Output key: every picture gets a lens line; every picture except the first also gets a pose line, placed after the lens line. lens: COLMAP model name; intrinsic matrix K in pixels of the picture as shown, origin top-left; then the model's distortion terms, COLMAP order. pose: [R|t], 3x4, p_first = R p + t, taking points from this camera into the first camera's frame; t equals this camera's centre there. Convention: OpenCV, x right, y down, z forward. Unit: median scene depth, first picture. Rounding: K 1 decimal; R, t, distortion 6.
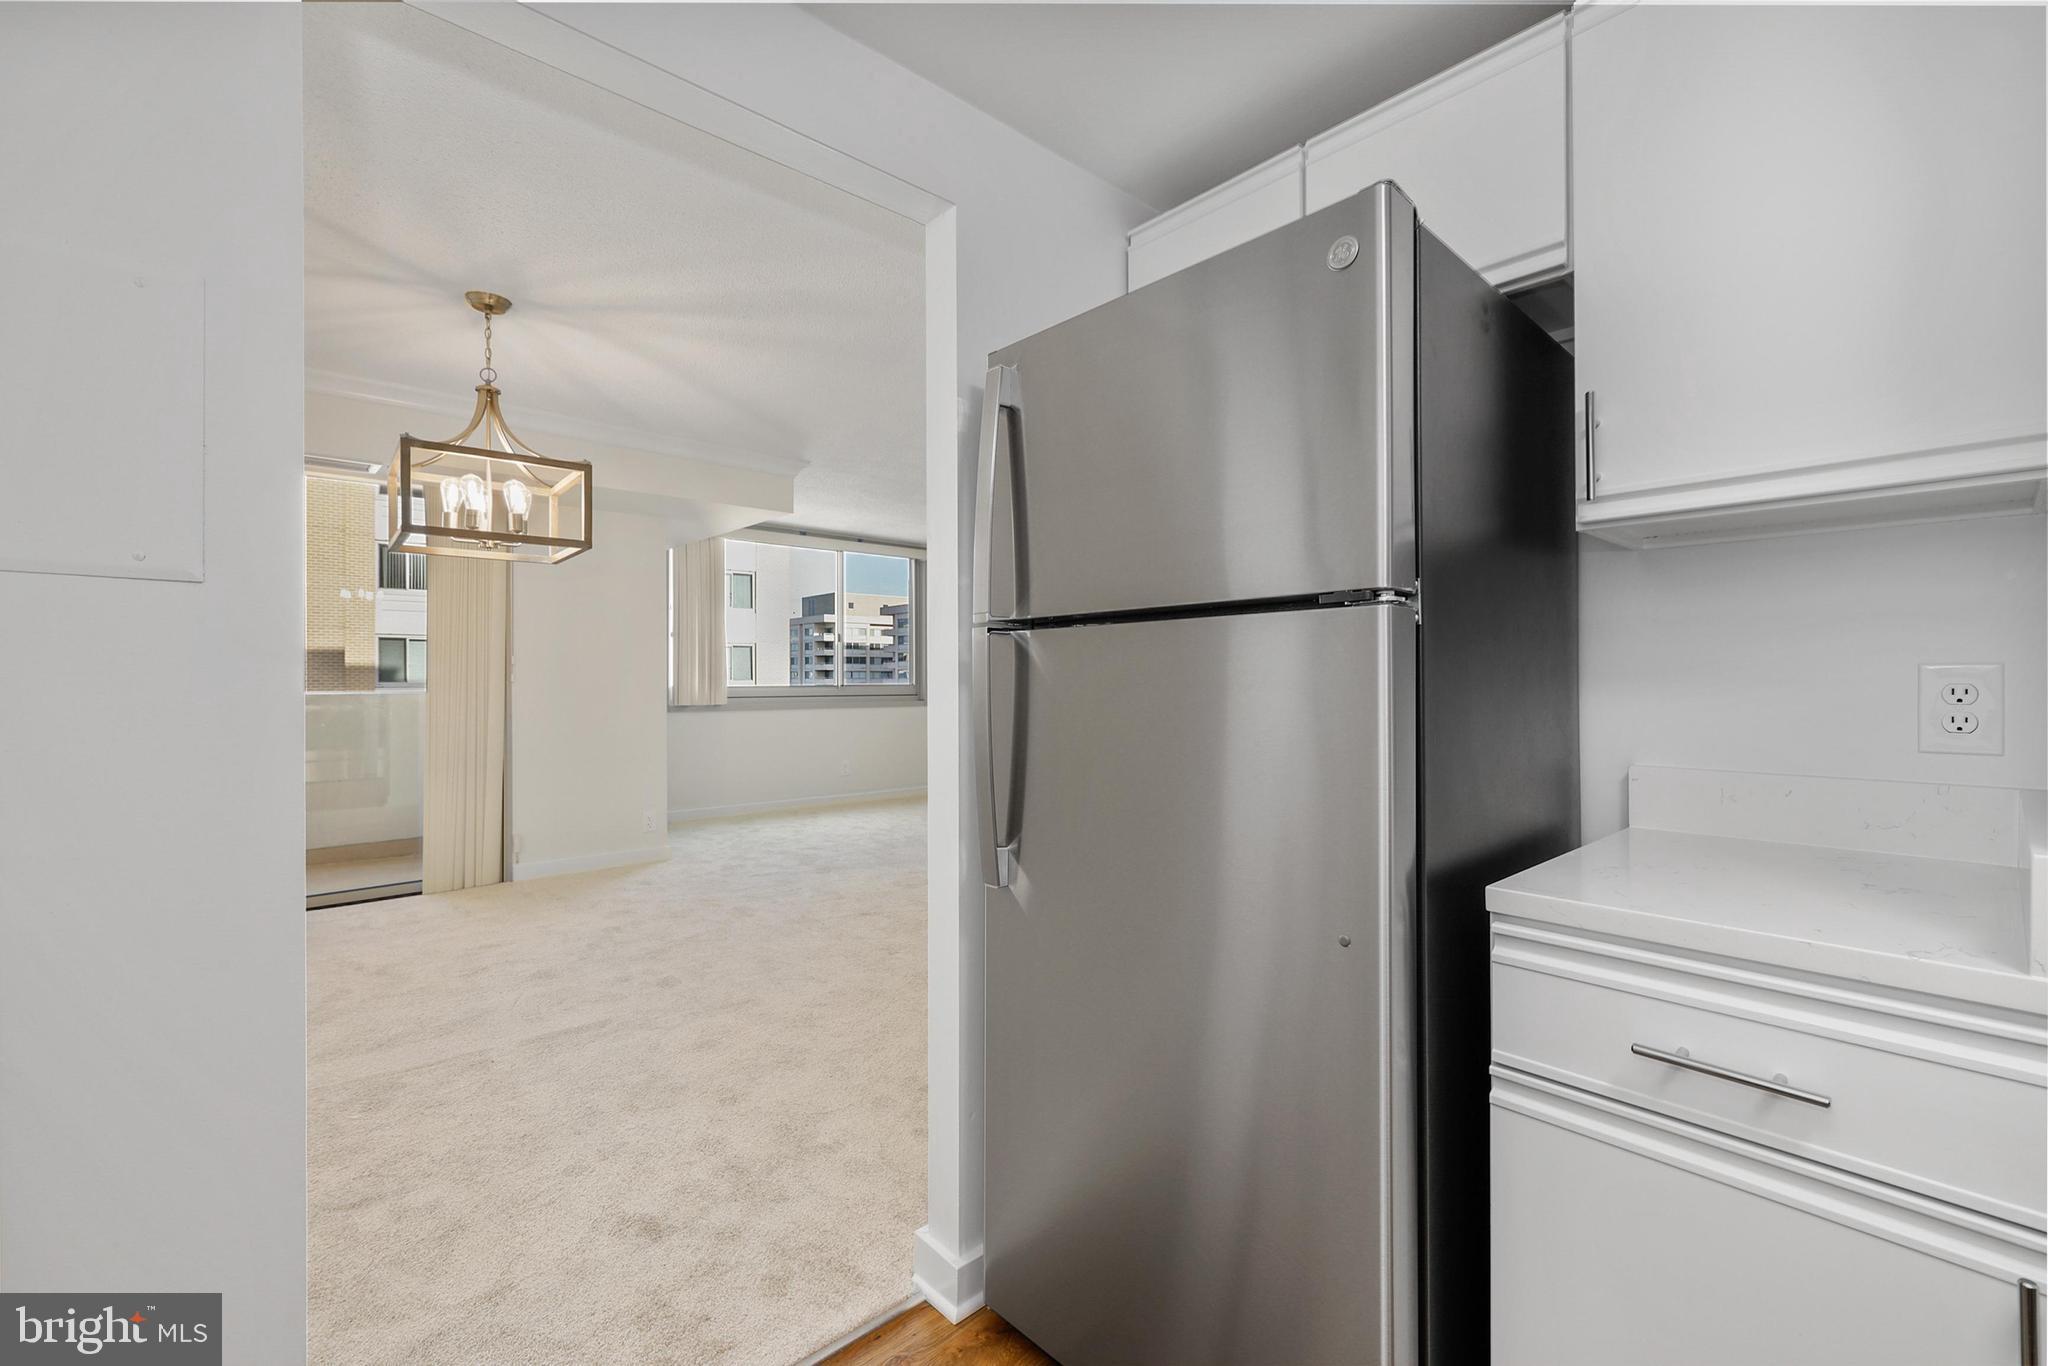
lens RADIAL K [[861.0, 0, 1026.8], [0, 861.0, 673.8], [0, 0, 1]] dist [-0.000574, 0.000066]
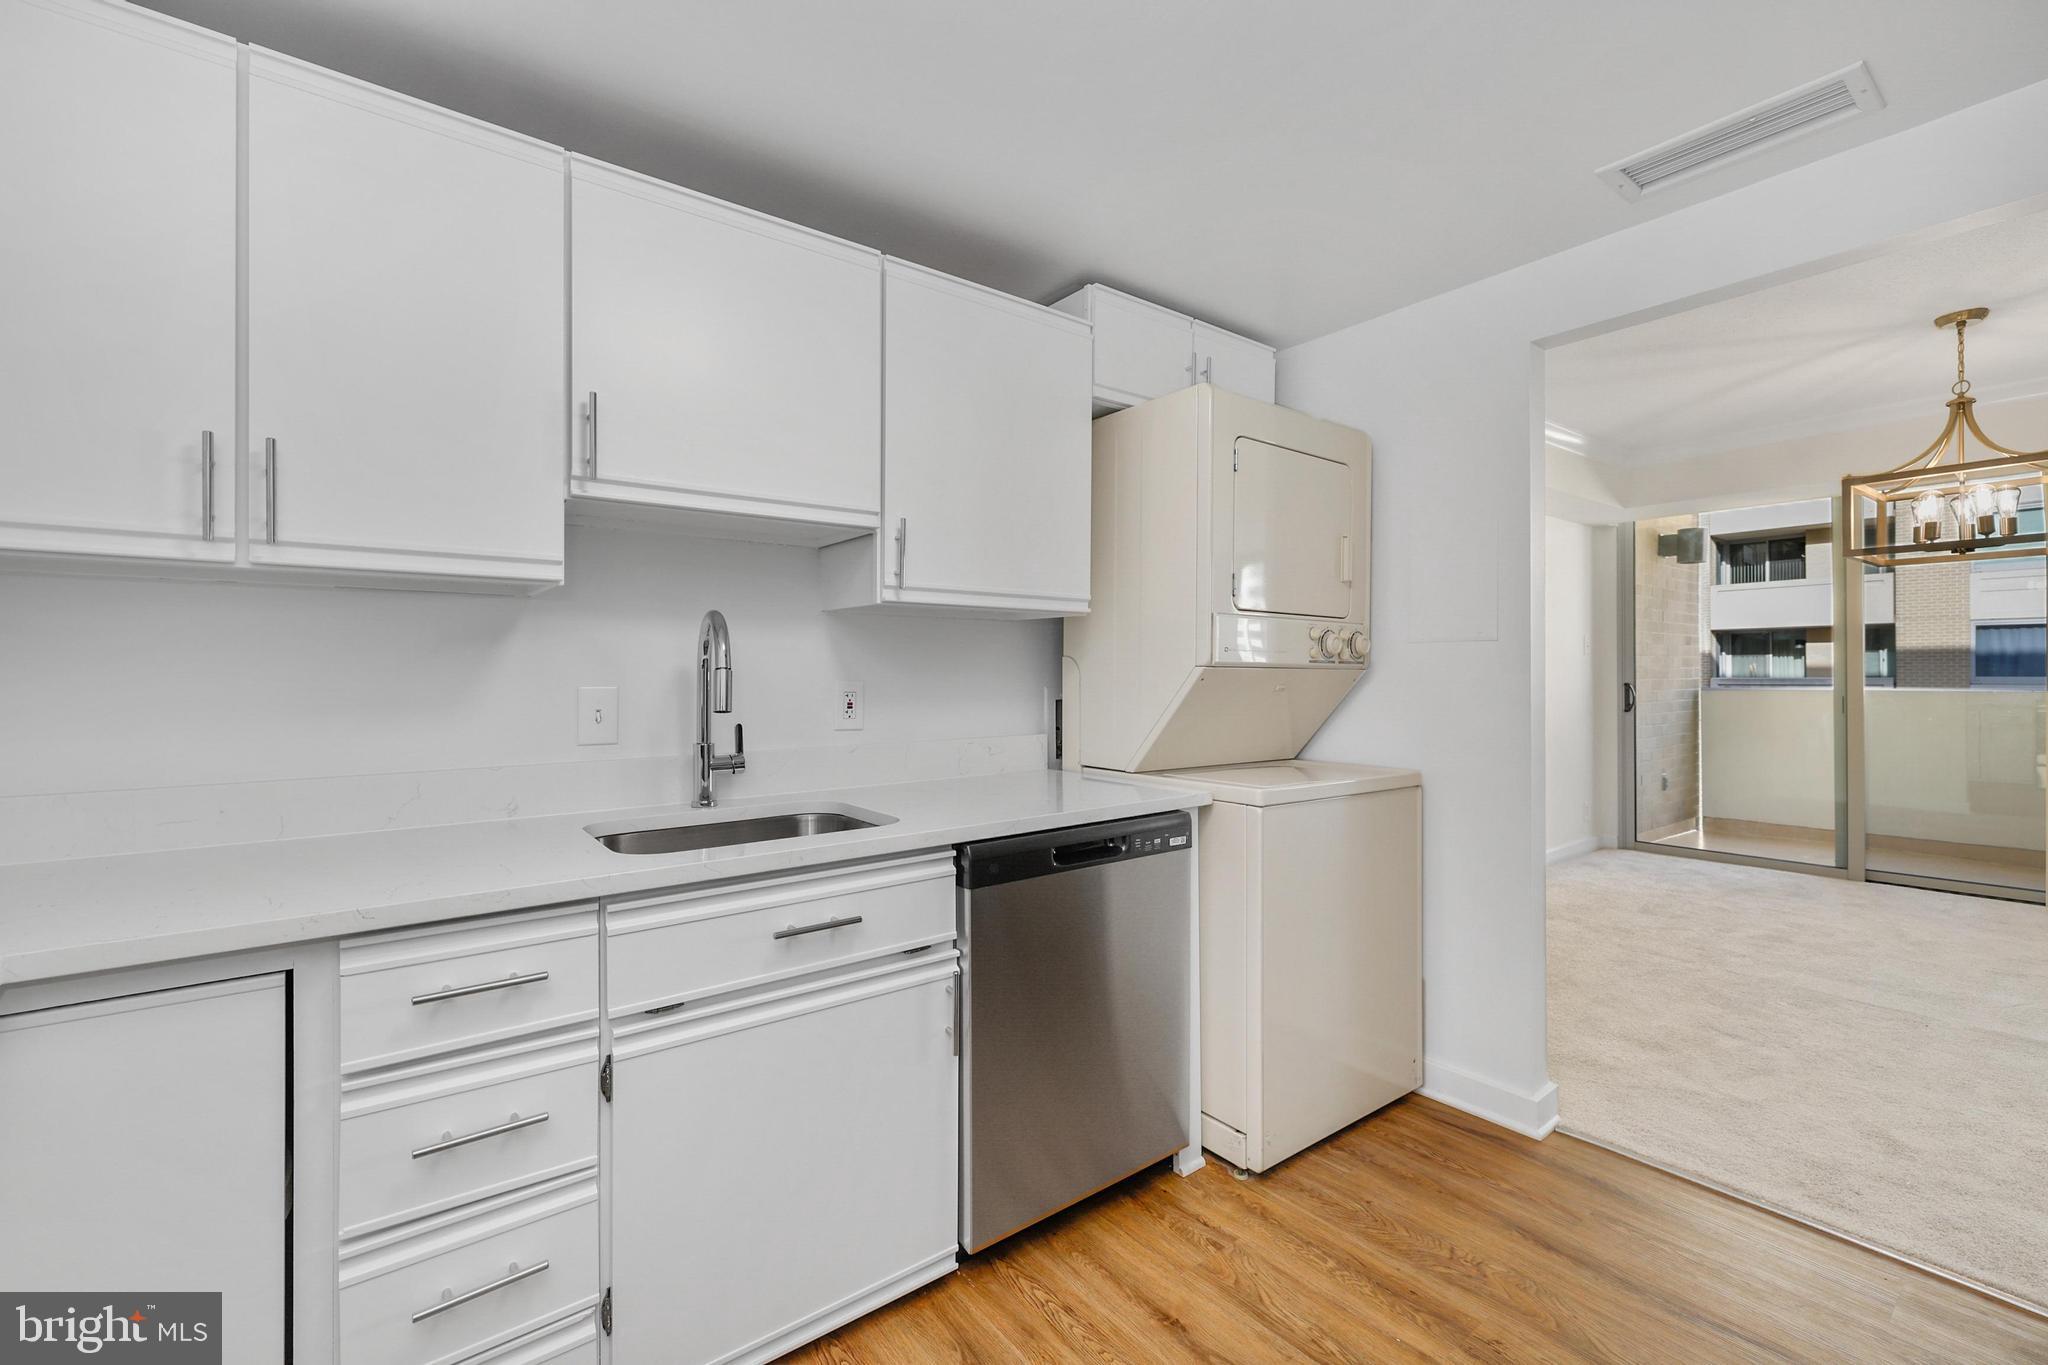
lens RADIAL K [[882.7, 0, 1022.7], [0, 882.7, 673.7], [0, 0, 1]] dist [0.000976, 0.000673]
pose [[-0.078455, 0.002932, -0.996913, 0.531853], [0.004166, 0.999988, 0.002613, -0.006537], [0.996909, -0.003948, -0.078466, -0.054511]]
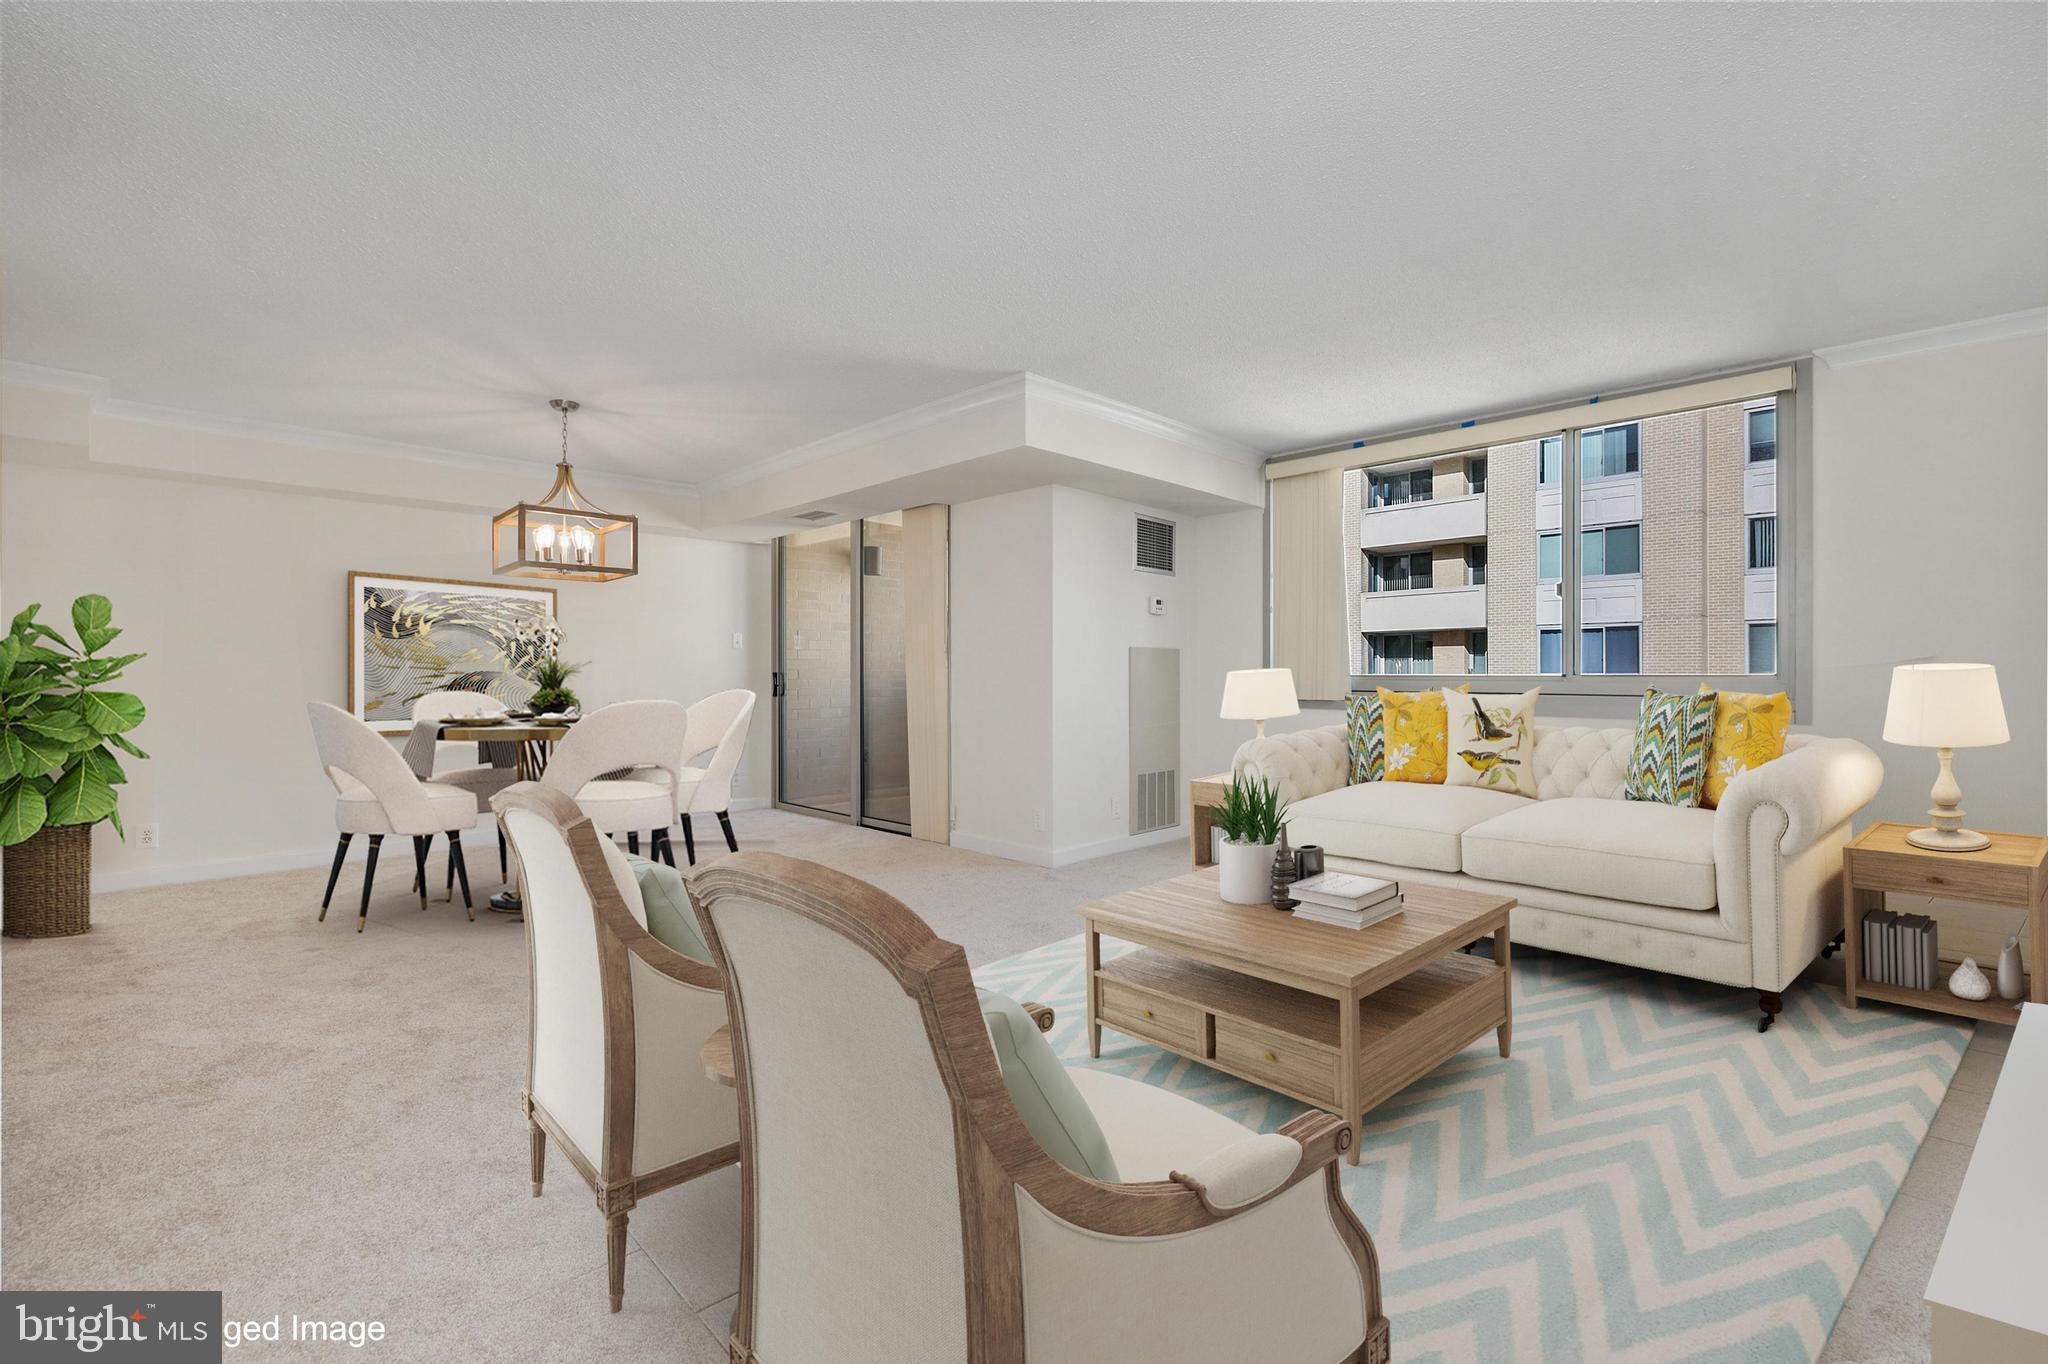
lens RADIAL K [[876.8, 0, 1031.8], [0, 876.8, 677.9], [0, 0, 1]] dist [-0.001305, -0.000127]
pose [[0.053828, 0.007177, -0.998524, 0.890862], [0.004823, 0.999961, 0.007448, 0.024135], [0.998539, -0.005217, 0.053791, 1.686882]]
